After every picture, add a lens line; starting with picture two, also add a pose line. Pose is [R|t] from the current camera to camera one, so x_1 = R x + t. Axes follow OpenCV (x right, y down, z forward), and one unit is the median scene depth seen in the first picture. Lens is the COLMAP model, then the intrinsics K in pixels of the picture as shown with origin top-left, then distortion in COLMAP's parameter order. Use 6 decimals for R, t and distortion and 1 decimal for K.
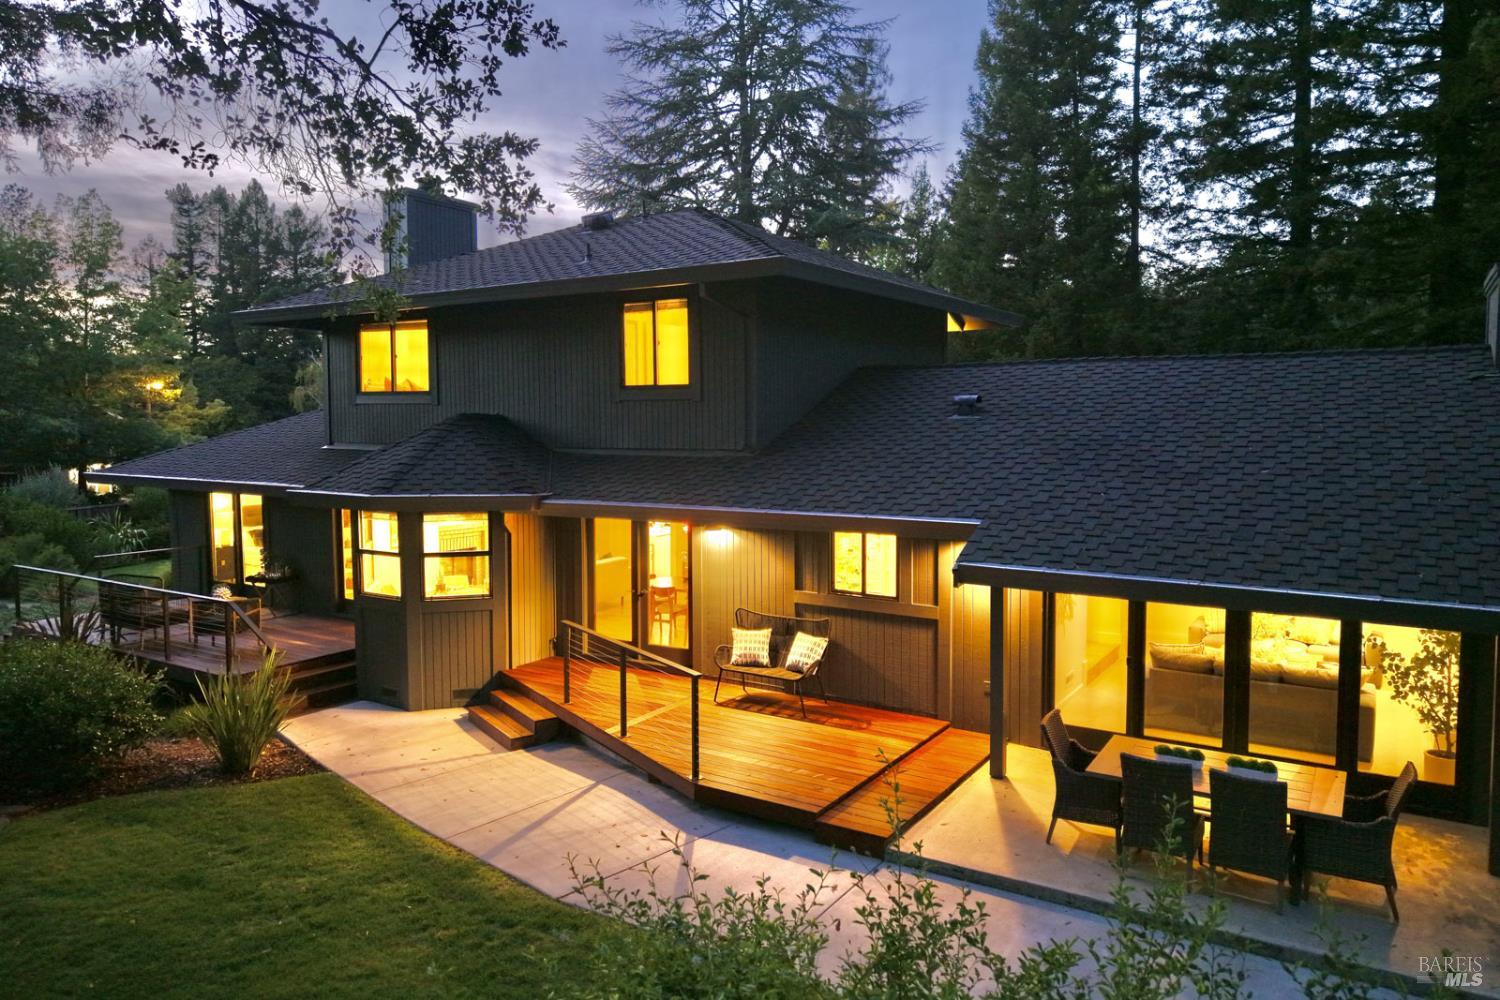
lens RADIAL K [[1058.8, 0, 747.7], [0, 1058.8, 475.7], [0, 0, 1]] dist [0.006704, 0.000815]
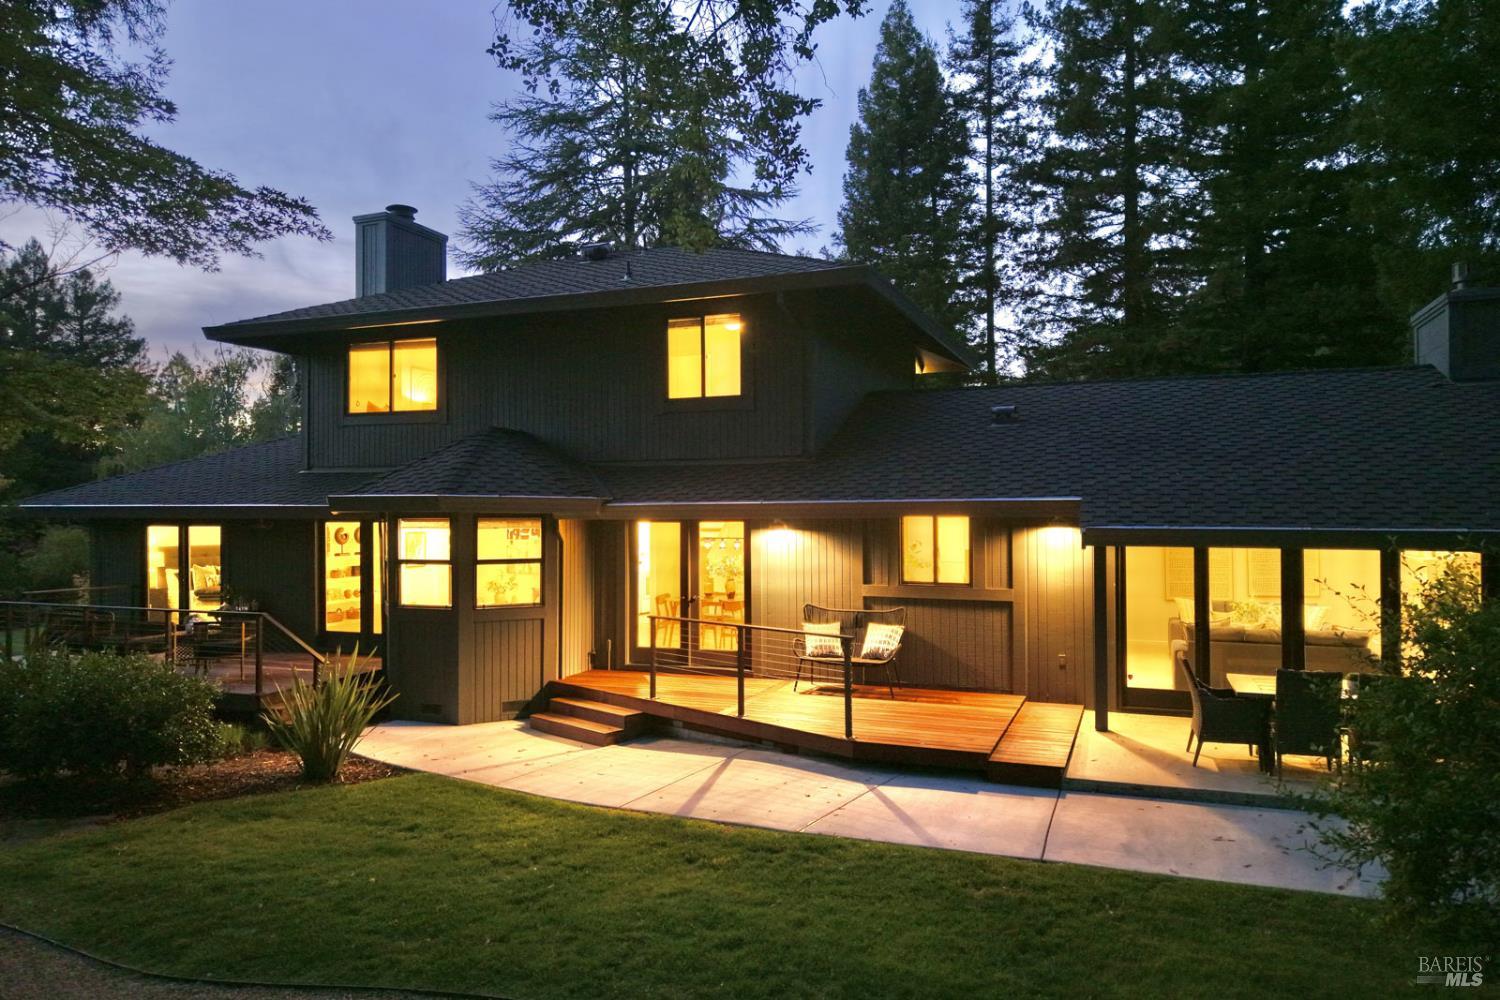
lens RADIAL K [[1058.3, 0, 750.0], [0, 1058.3, 500.0], [0, 0, 1]] dist [0.008126, -0.001168]
pose [[0.978273, 0.002550, 0.207307, -0.247872], [0.012187, 0.997488, -0.069777, 0.084285], [-0.206964, 0.070787, 0.975784, -0.009305]]
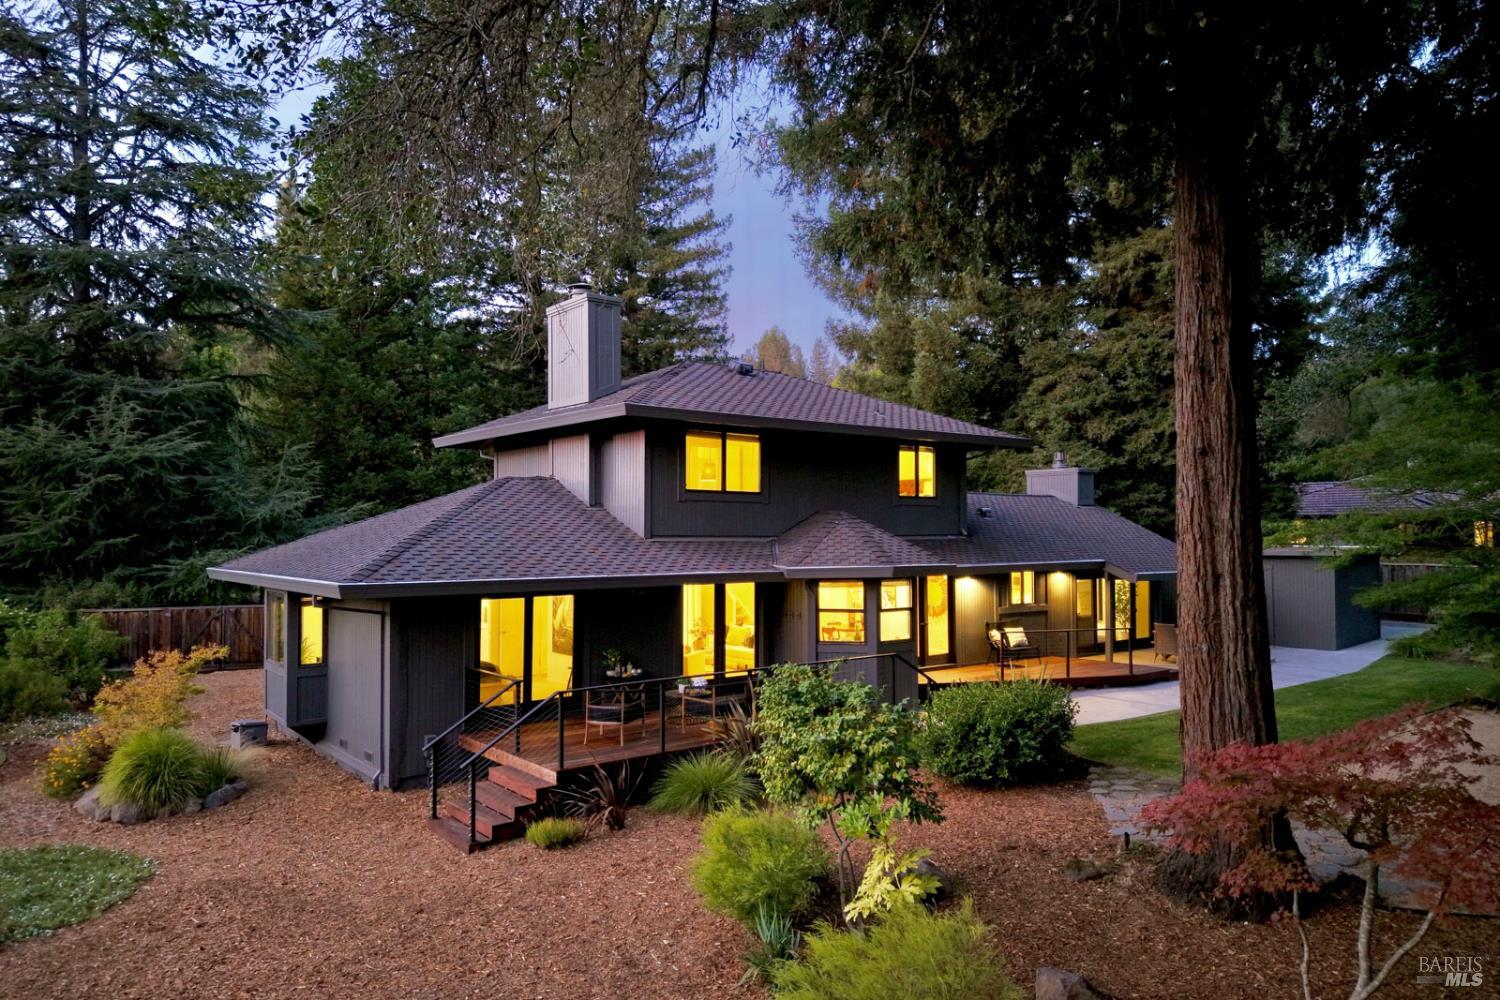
lens RADIAL K [[1038.4, 0, 750.0], [0, 1038.4, 500.0], [0, 0, 1]] dist [0.002535, 0.000637]
pose [[0.305481, 0.037471, 0.951461, -1.628552], [0.068635, 0.995760, -0.061252, 0.000091], [-0.949721, 0.084015, 0.301614, 0.734253]]
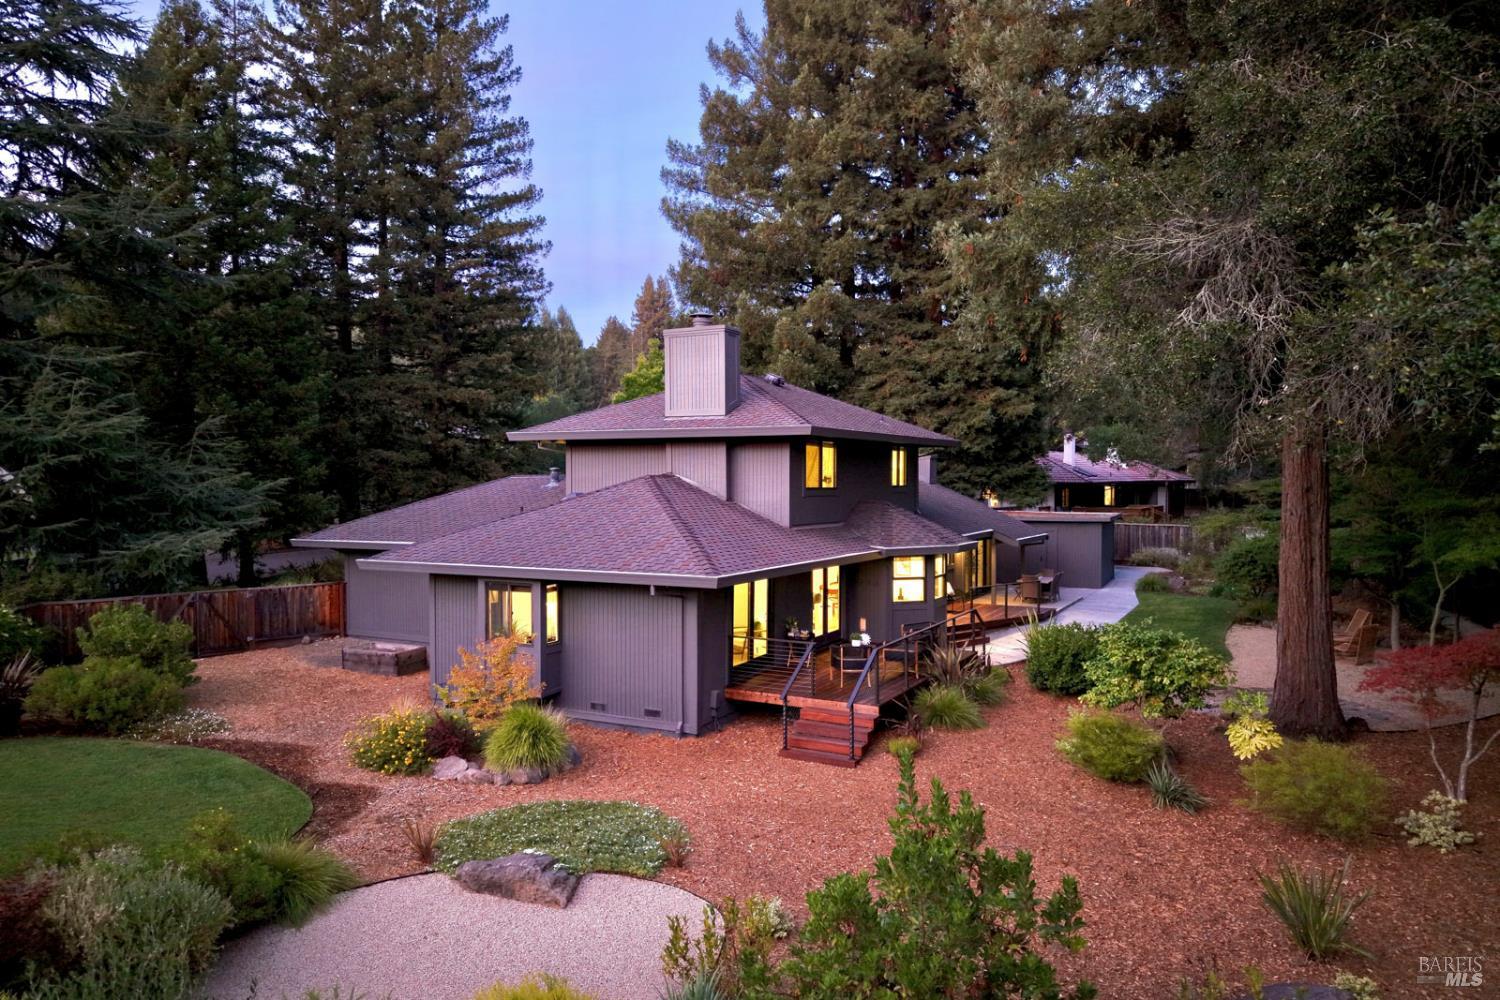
lens RADIAL K [[1058.3, 0, 750.0], [0, 1058.3, 500.0], [0, 0, 1]] dist [0.008126, -0.001168]
pose [[-0.114448, -0.015019, 0.993316, -2.061155], [0.072656, 0.997081, 0.023447, -0.122260], [-0.990769, 0.074854, -0.113023, 1.466919]]
